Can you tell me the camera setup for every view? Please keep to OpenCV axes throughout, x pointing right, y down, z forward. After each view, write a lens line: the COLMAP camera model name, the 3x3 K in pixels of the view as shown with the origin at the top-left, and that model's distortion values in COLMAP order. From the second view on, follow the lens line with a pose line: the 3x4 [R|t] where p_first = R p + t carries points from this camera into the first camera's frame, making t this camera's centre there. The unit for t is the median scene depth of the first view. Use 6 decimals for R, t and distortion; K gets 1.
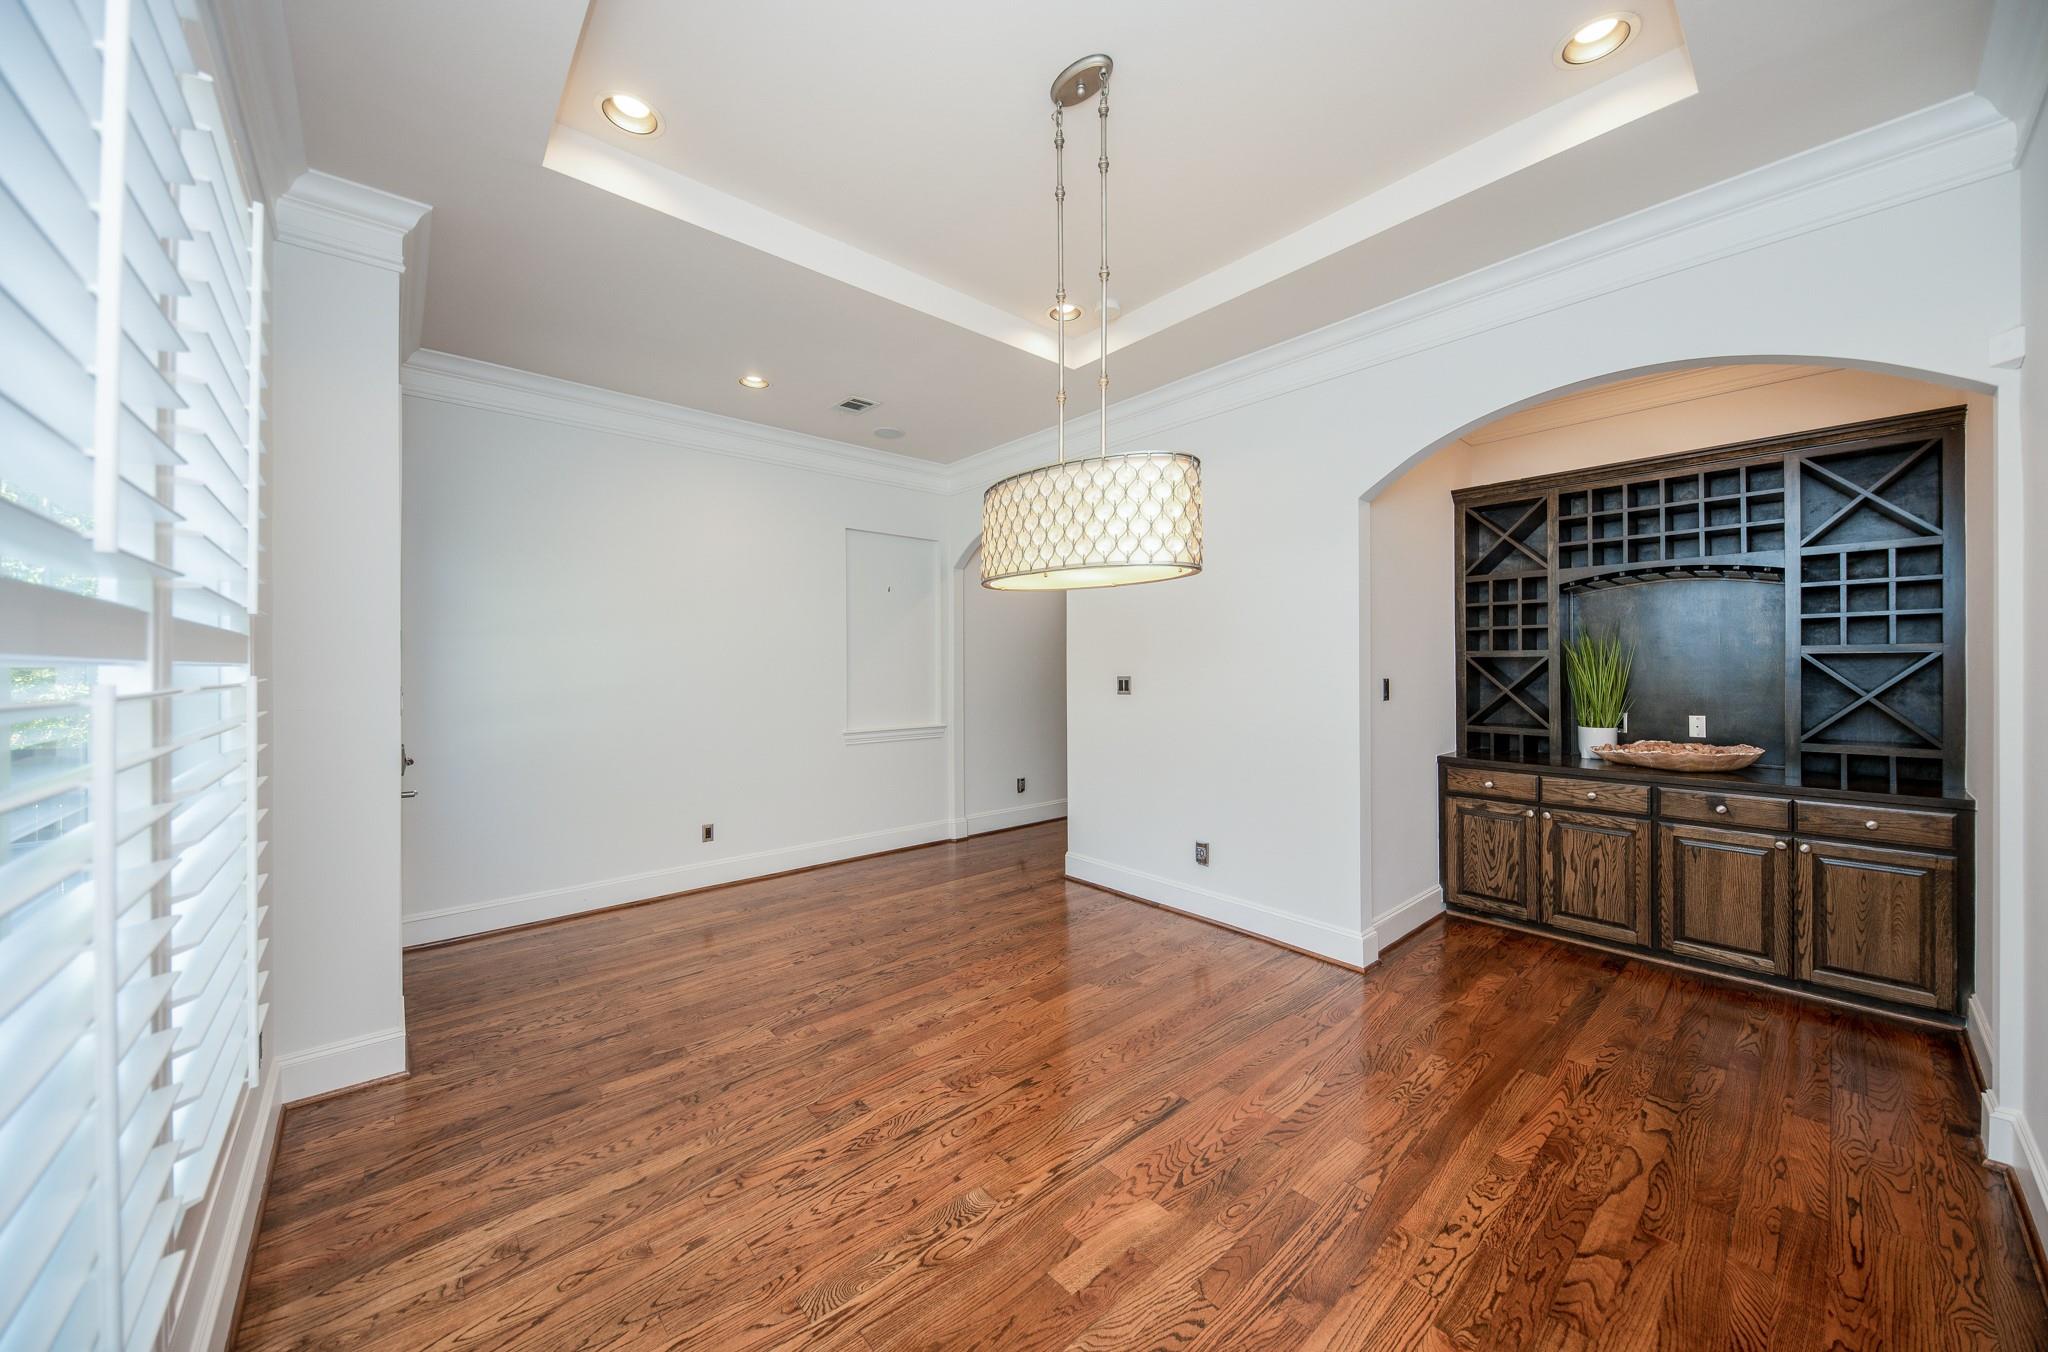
lens RADIAL K [[715.7, 0, 1027.4], [0, 715.7, 653.4], [0, 0, 1]] dist [0.001824, -0.008189]
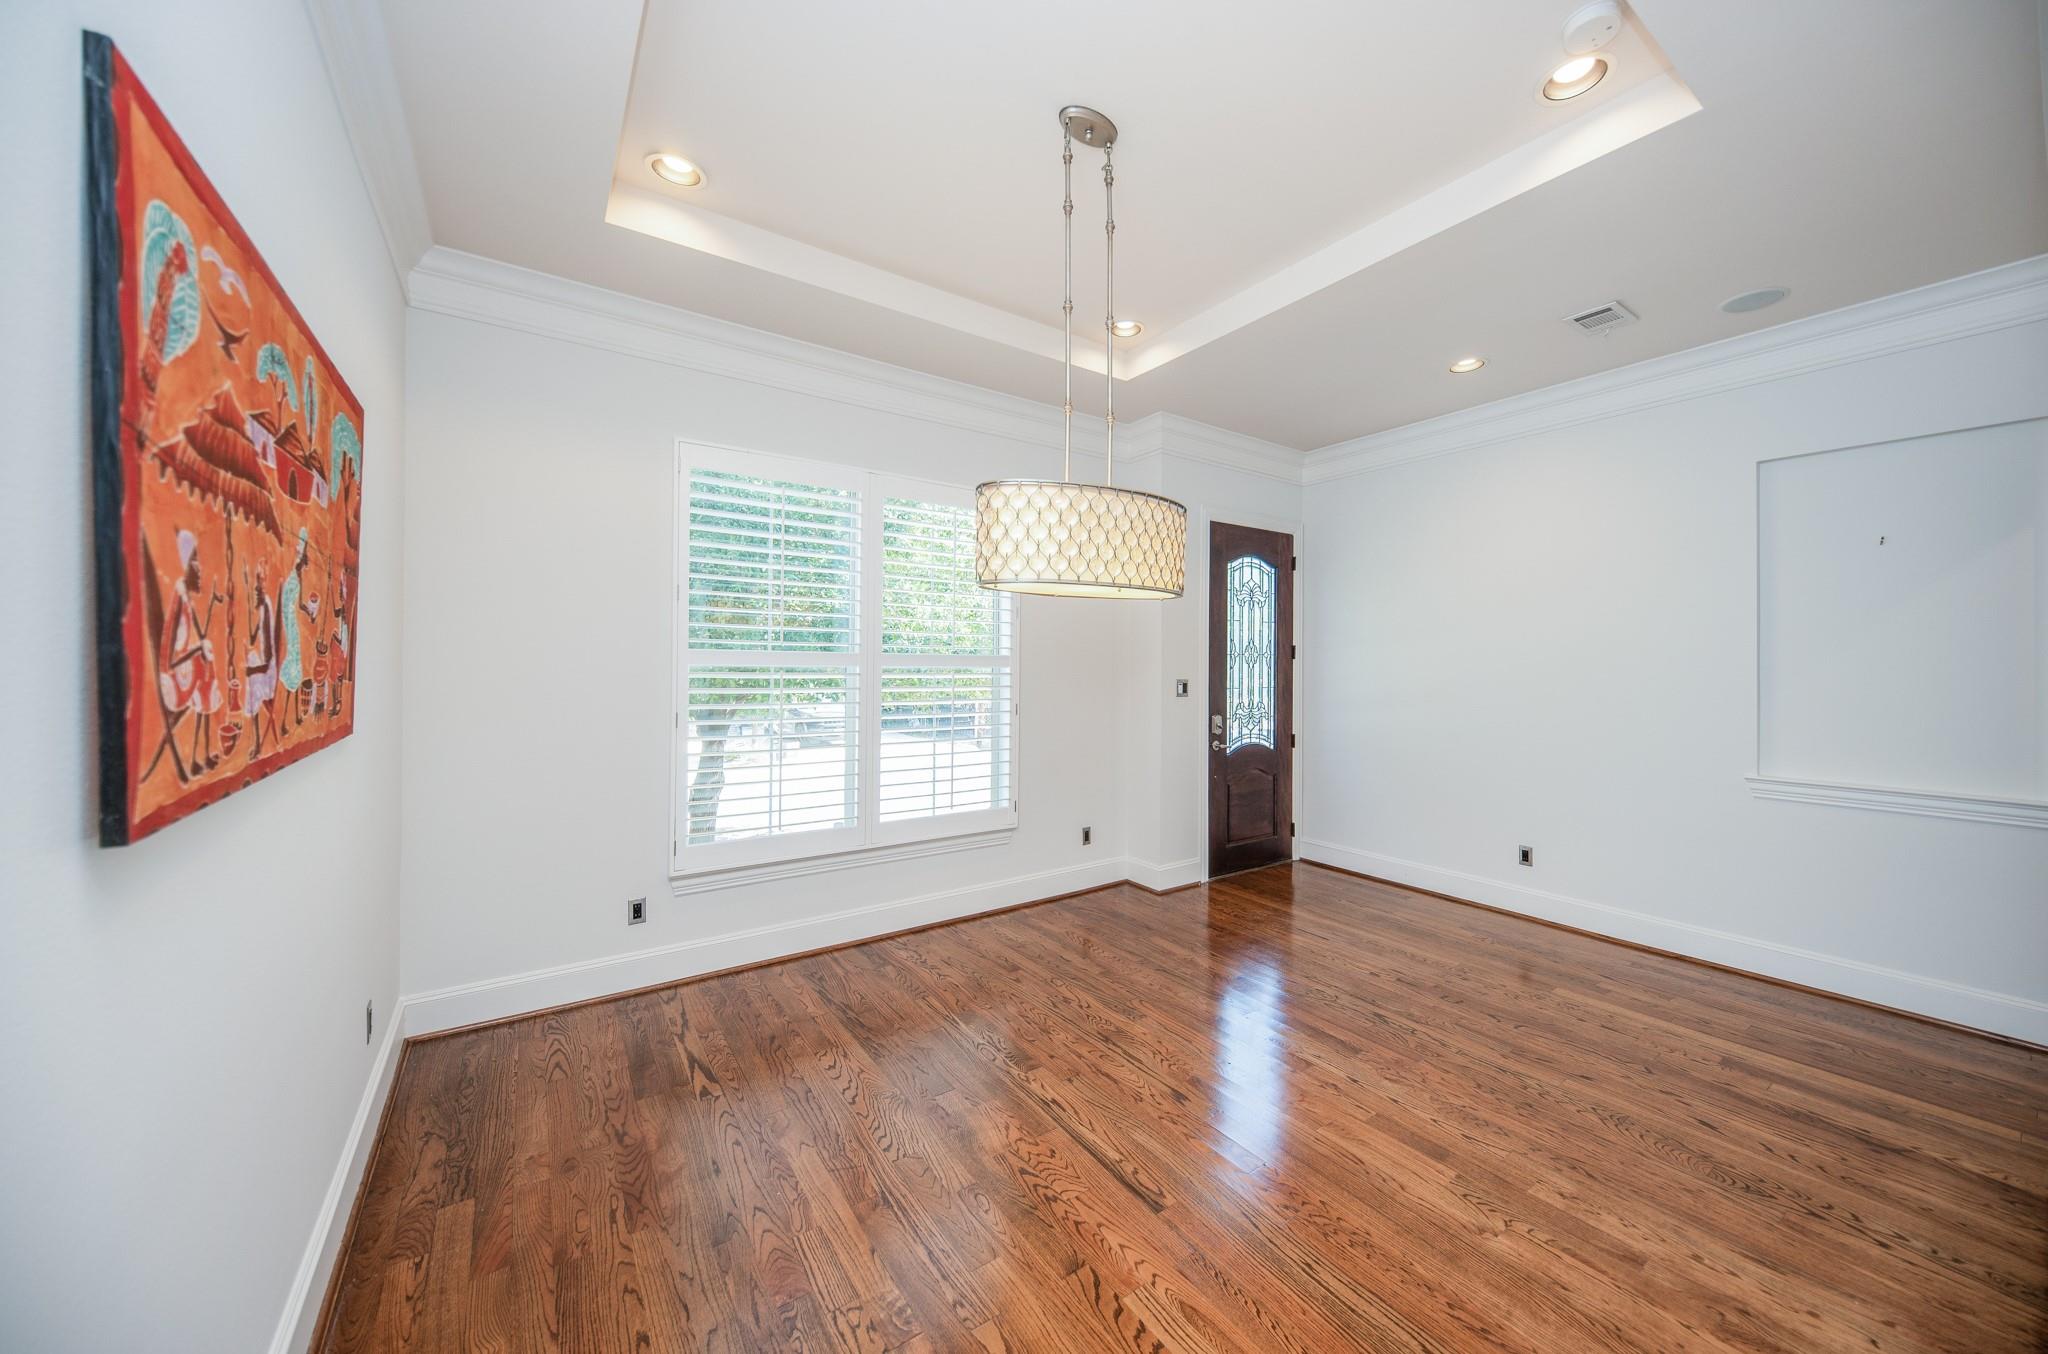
lens RADIAL K [[715.7, 0, 1027.4], [0, 715.7, 654.4], [0, 0, 1]] dist [0.001824, -0.008189]
pose [[-0.116426, -0.006739, -0.993176, 1.037875], [0.005505, 0.999957, -0.007431, -0.003327], [0.993184, -0.006333, -0.116384, 0.937131]]
